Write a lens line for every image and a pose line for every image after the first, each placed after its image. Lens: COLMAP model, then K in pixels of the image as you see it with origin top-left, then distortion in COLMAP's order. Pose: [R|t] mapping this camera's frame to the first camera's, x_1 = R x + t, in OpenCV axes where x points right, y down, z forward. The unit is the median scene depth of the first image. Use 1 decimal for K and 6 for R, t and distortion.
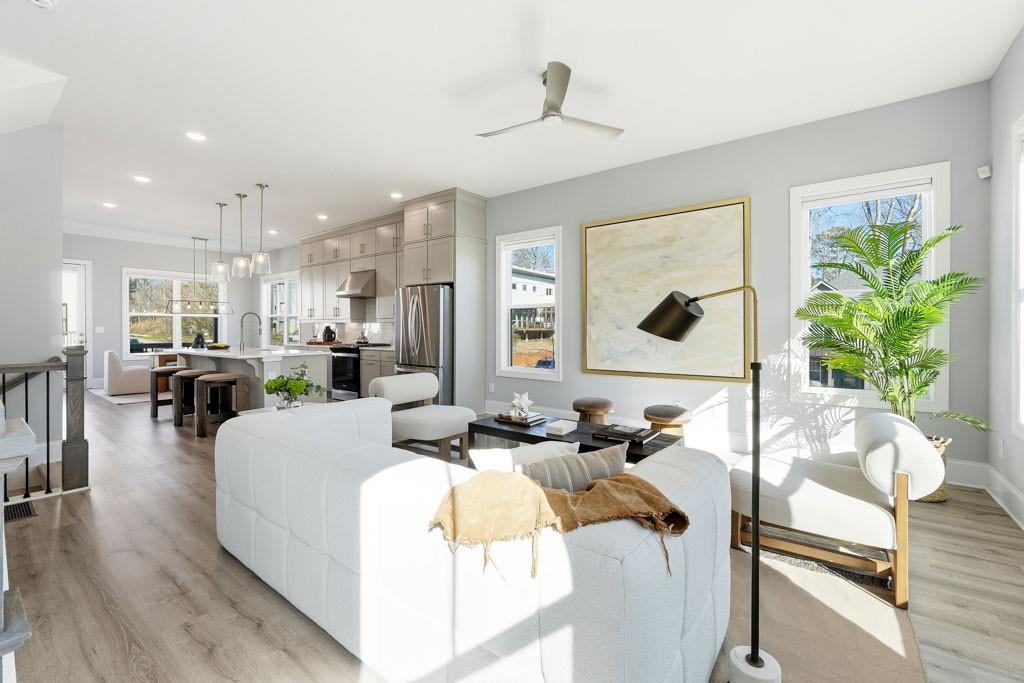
lens RADIAL K [[435.7, 0, 507.1], [0, 435.7, 331.2], [0, 0, 1]] dist [-0.002157, -0.000107]
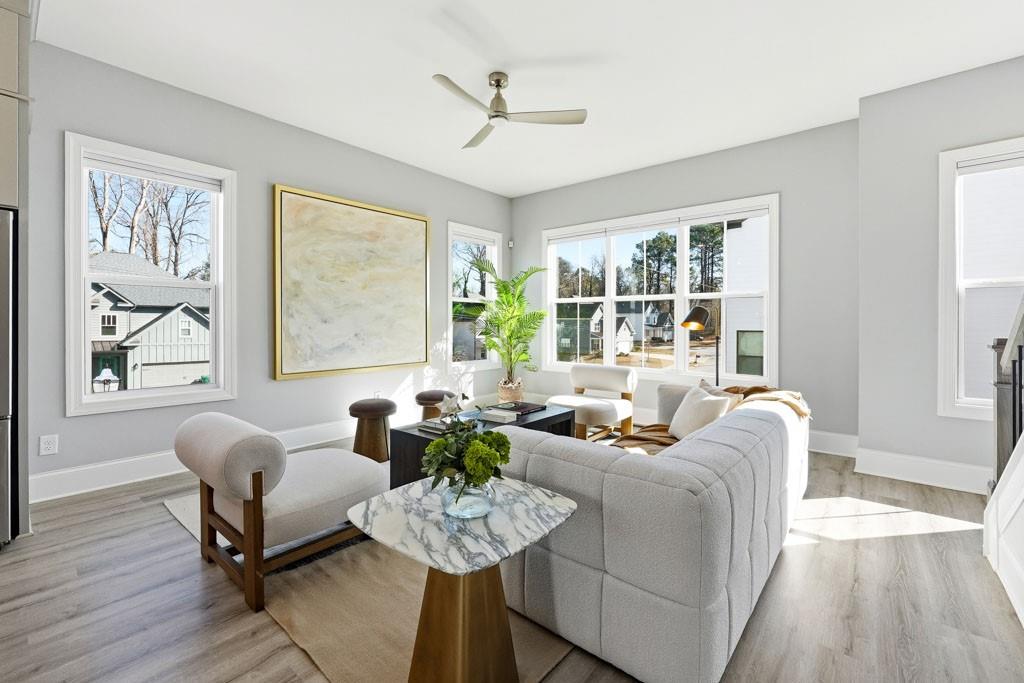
lens RADIAL K [[435.7, 0, 507.1], [0, 435.7, 331.2], [0, 0, 1]] dist [-0.002157, -0.000107]
pose [[0.064433, -0.018287, 0.997754, -0.617052], [0.000507, 0.999833, 0.018292, -0.003235], [-0.997922, -0.000673, 0.064432, 0.608083]]
